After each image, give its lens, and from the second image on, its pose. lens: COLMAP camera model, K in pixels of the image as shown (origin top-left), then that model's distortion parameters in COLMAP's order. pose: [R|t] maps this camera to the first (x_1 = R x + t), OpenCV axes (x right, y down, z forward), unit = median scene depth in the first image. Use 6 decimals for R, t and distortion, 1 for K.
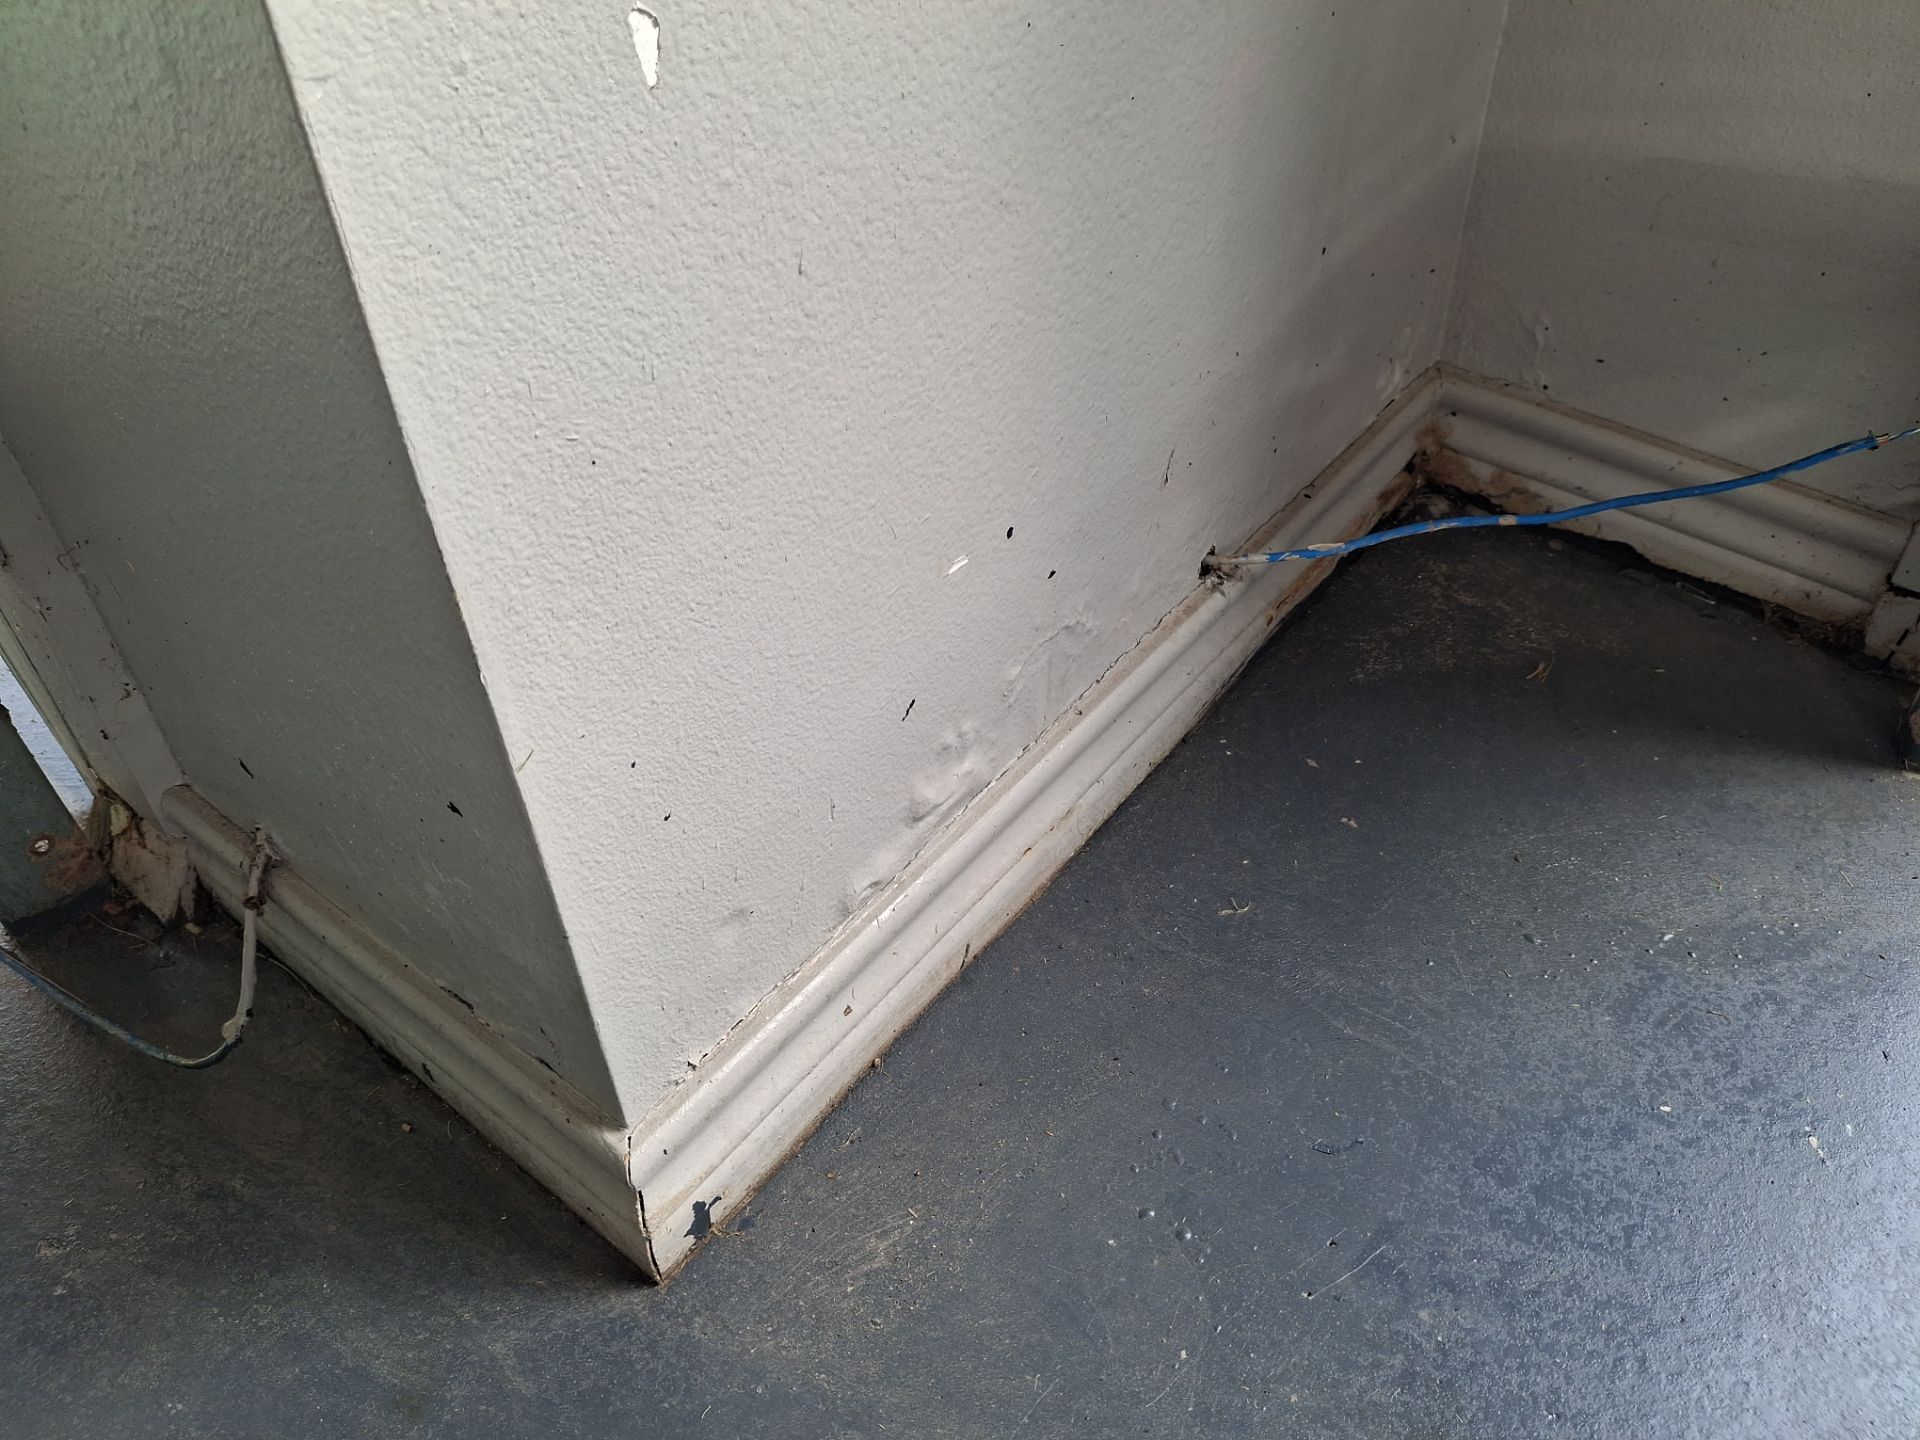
lens RADIAL K [[1465.3, 0, 972.9], [0, 1465.3, 719.0], [0, 0, 1]] dist [0.012618, -0.062919]
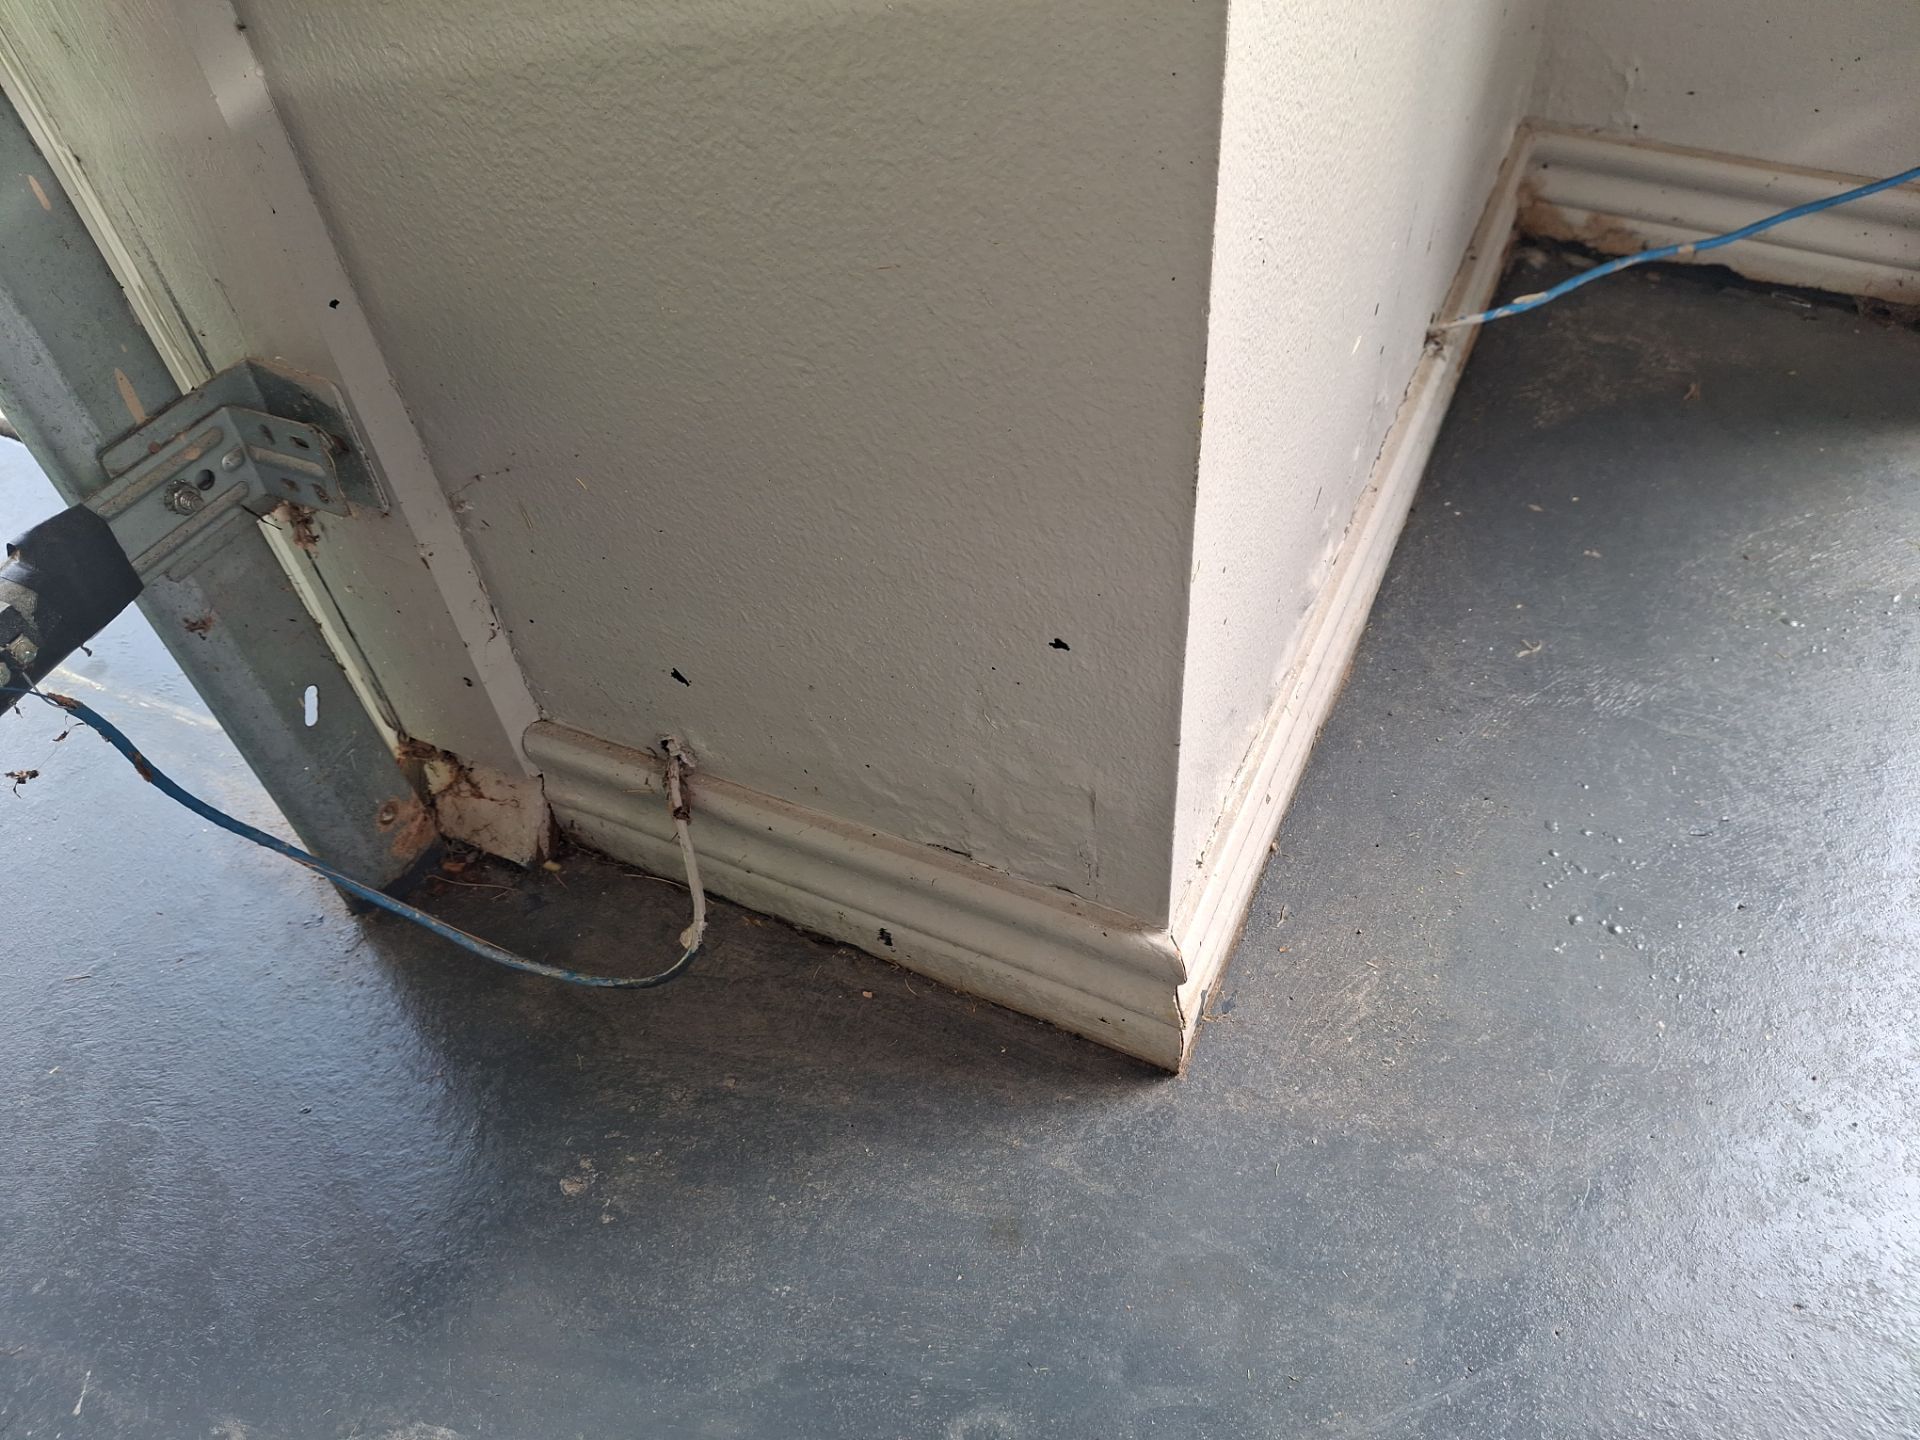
lens RADIAL K [[1465.3, 0, 953.9], [0, 1465.3, 722.7], [0, 0, 1]] dist [0.012618, -0.062919]
pose [[0.974433, -0.194045, 0.113252, -0.340739], [0.183170, 0.978012, 0.099703, -0.000991], [-0.130109, -0.076409, 0.988551, -0.010882]]
